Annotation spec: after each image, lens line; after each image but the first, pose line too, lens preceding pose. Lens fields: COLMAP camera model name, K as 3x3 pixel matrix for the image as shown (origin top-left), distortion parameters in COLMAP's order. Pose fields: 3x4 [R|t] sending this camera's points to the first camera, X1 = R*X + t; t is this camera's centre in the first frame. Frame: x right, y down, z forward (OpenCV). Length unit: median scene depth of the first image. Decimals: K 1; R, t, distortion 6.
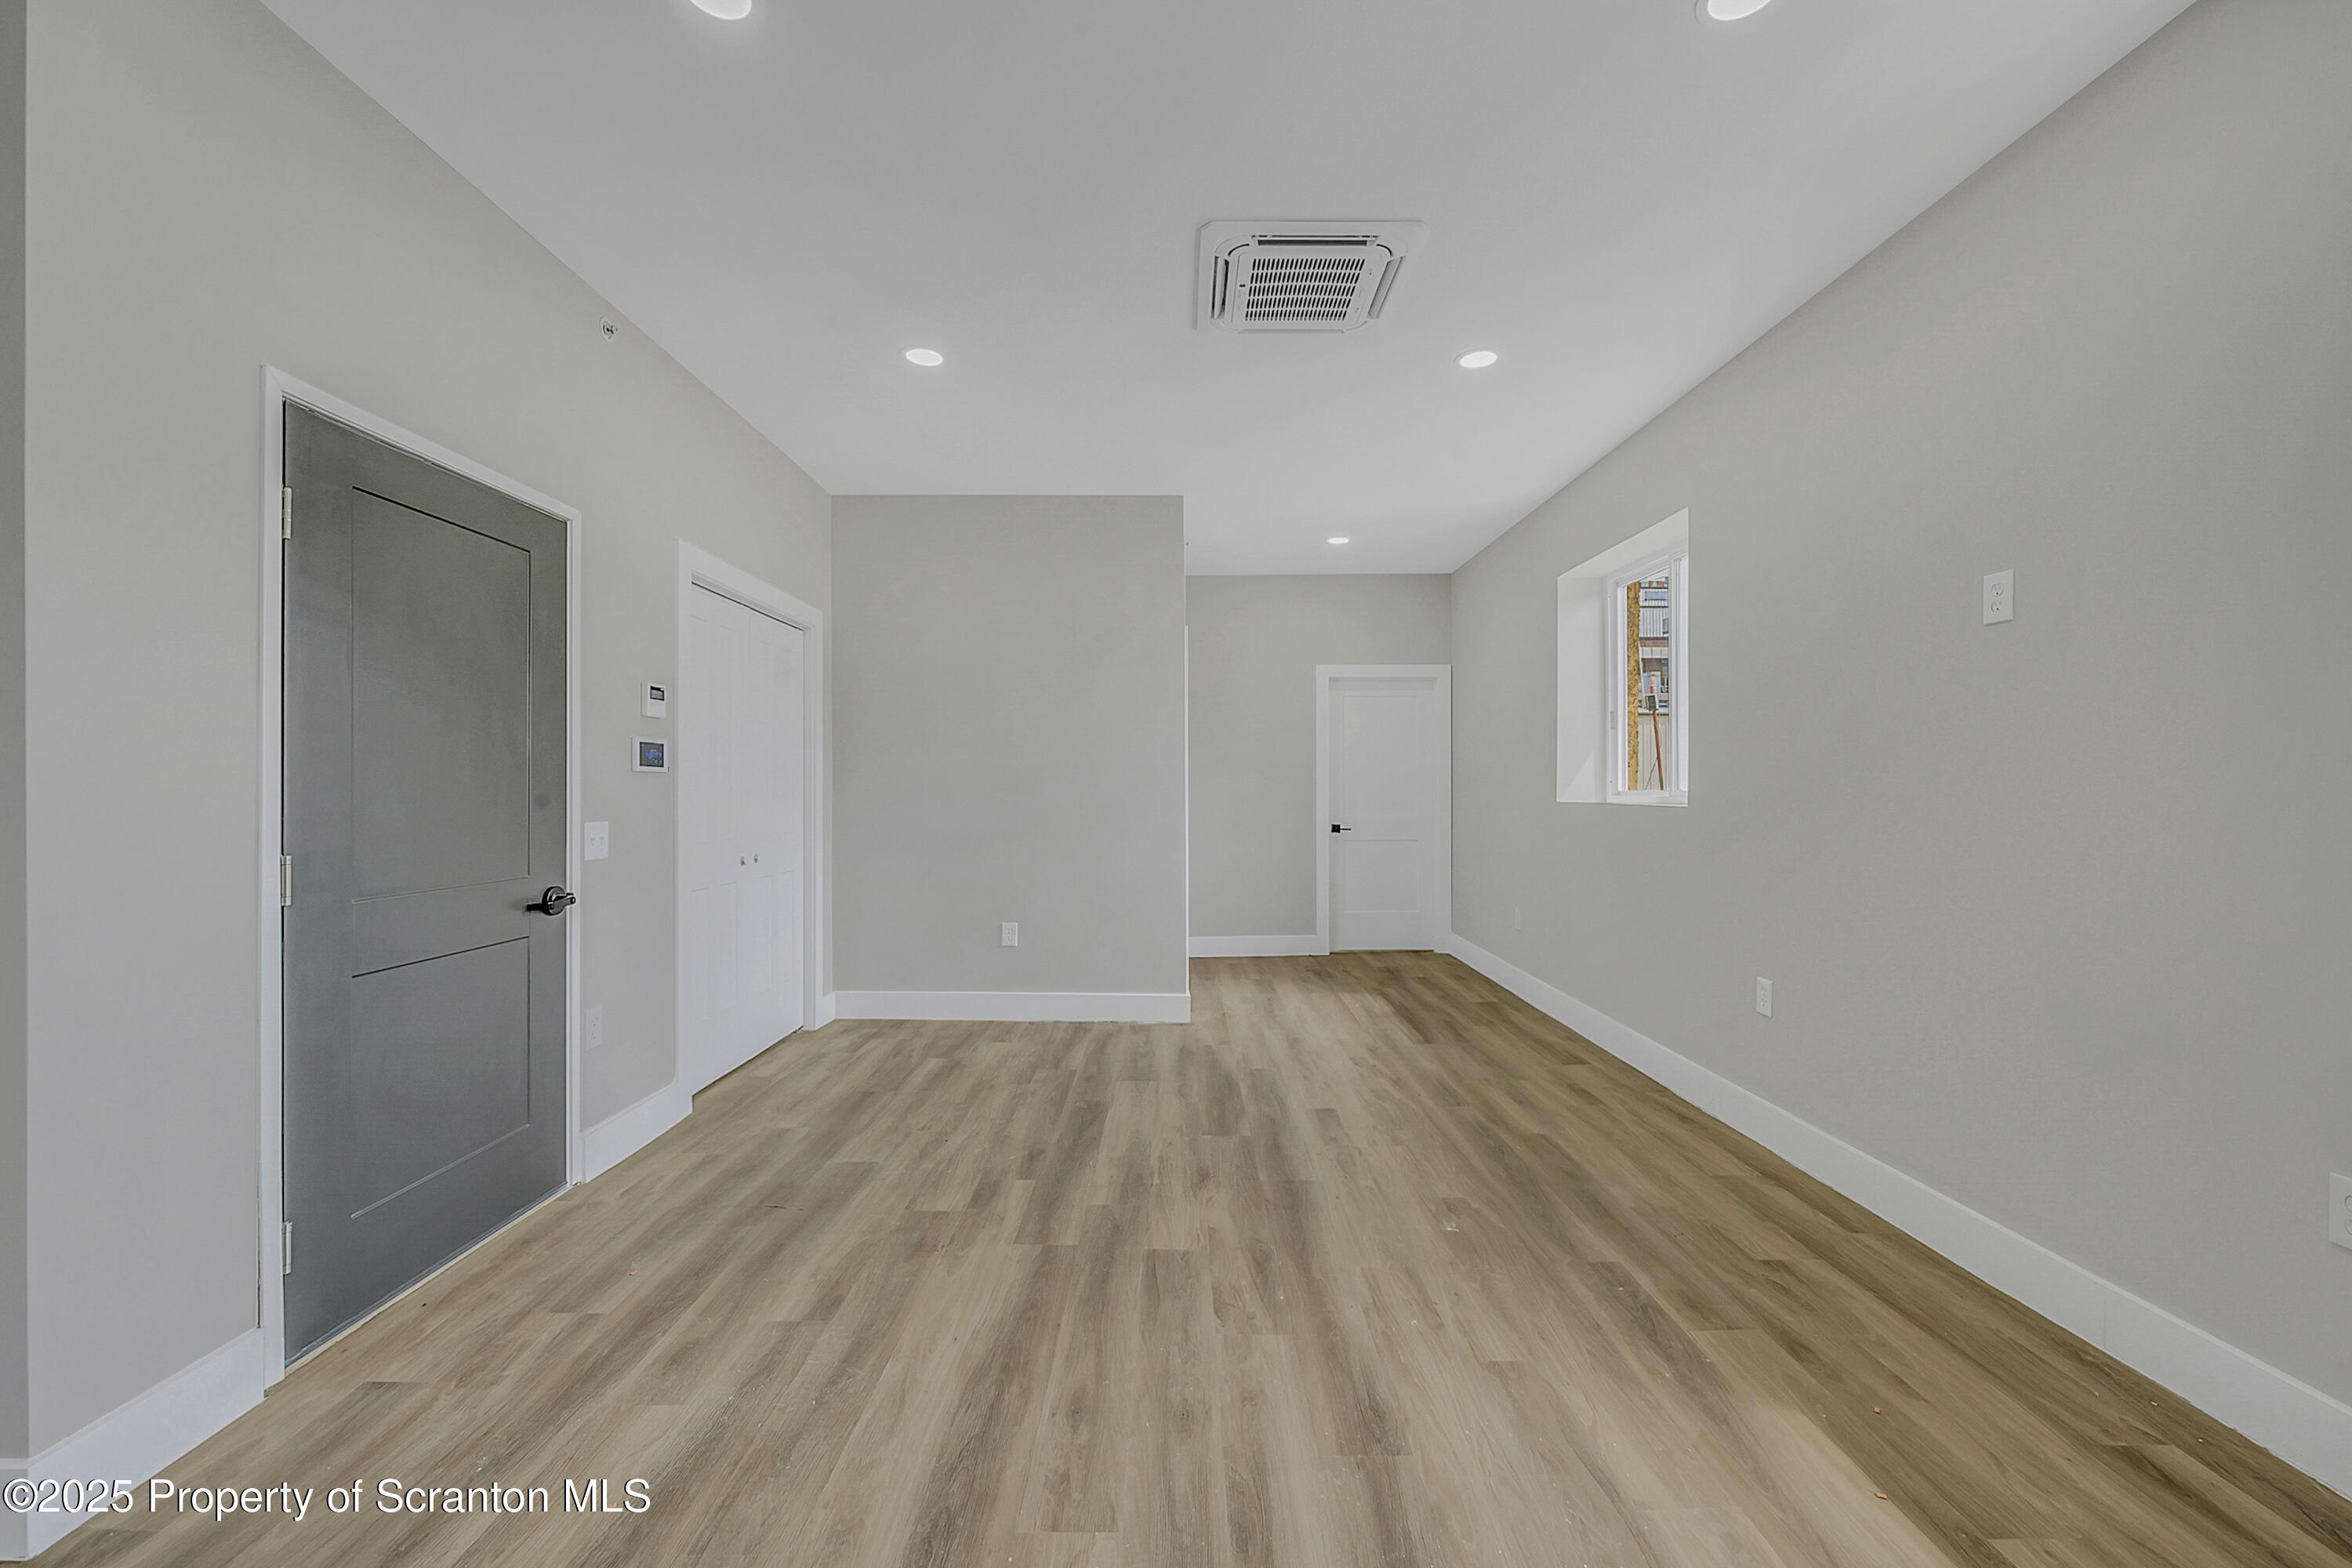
lens RADIAL K [[947.7, 0, 1176.0], [0, 947.7, 784.0], [0, 0, 1]] dist [-0.000206, -0.000119]
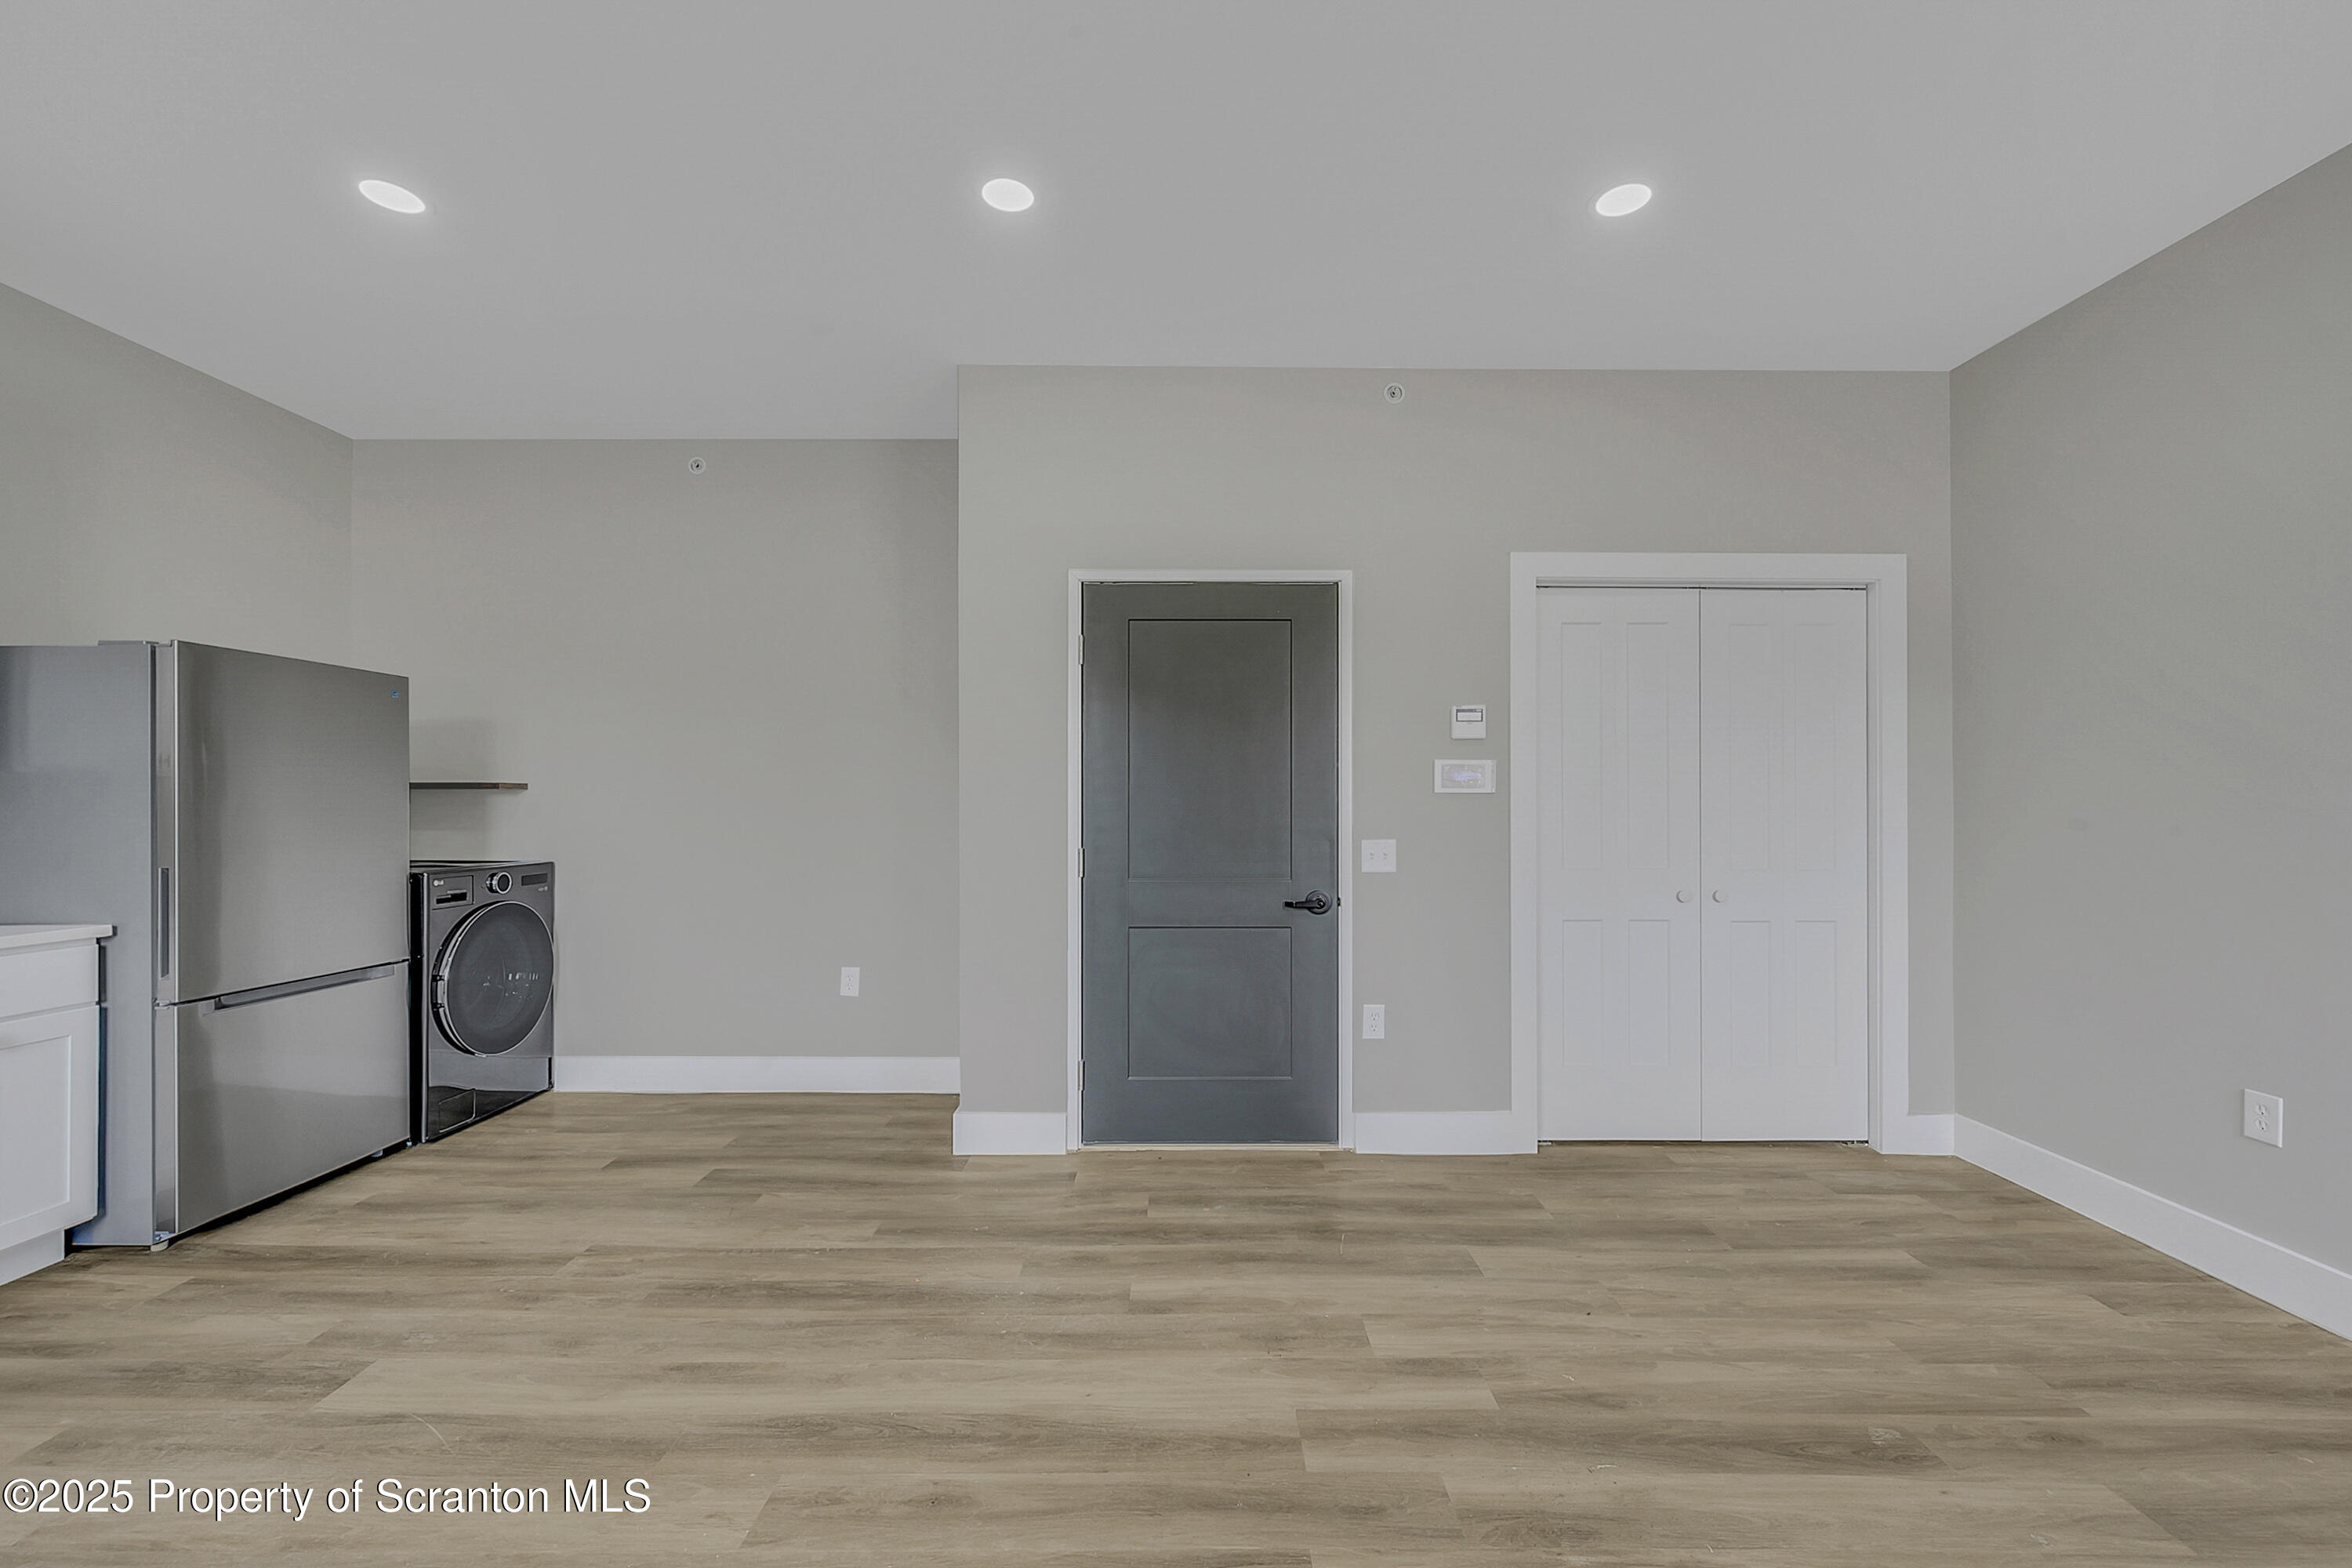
lens RADIAL K [[930.7, 0, 1196.8], [0, 930.7, 802.5], [0, 0, 1]] dist [0.000520, 0.000021]
pose [[0.005470, -0.002779, -0.999981, 0.609461], [0.004079, 0.999988, -0.002757, -0.002220], [0.999977, -0.004064, 0.005482, 0.964589]]
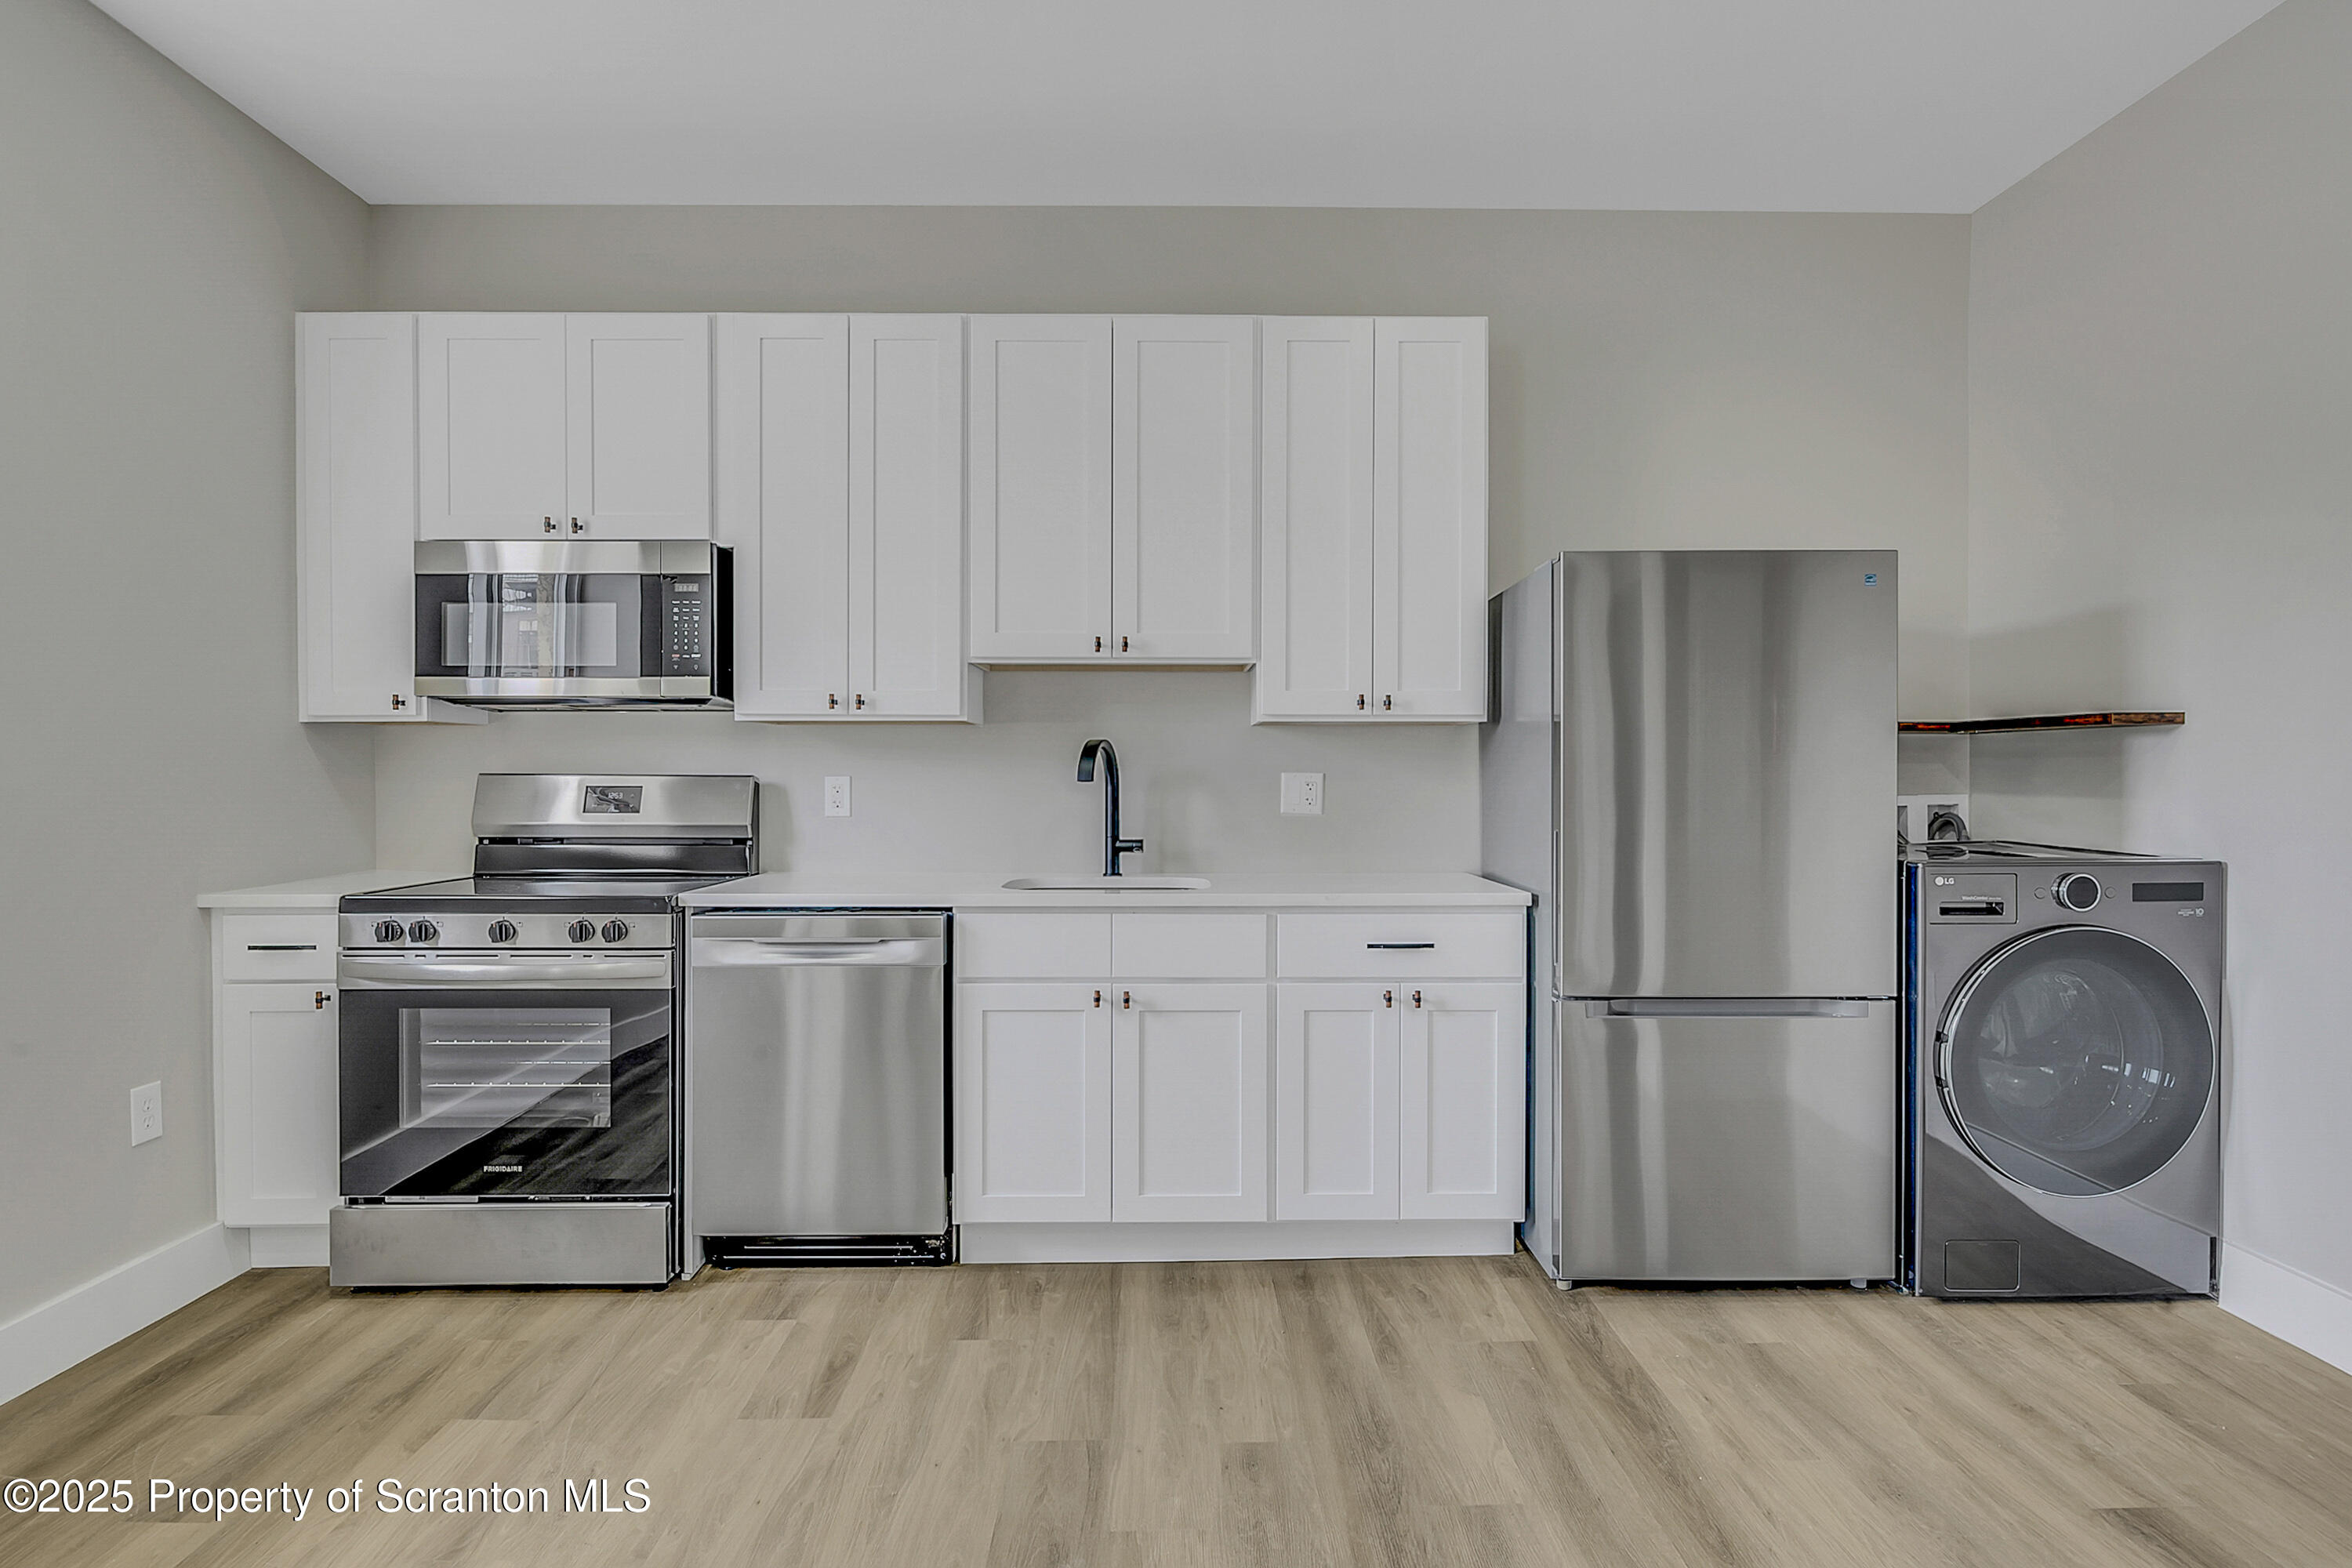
lens RADIAL K [[1229.2, 0, 1172.2], [0, 1229.2, 796.2], [0, 0, 1]] dist [0.000006, -0.000011]
pose [[-0.999954, 0.003370, -0.009010, -0.077090], [0.003225, 0.999866, 0.016065, 0.012718], [0.009063, 0.016035, -0.999830, 0.942393]]
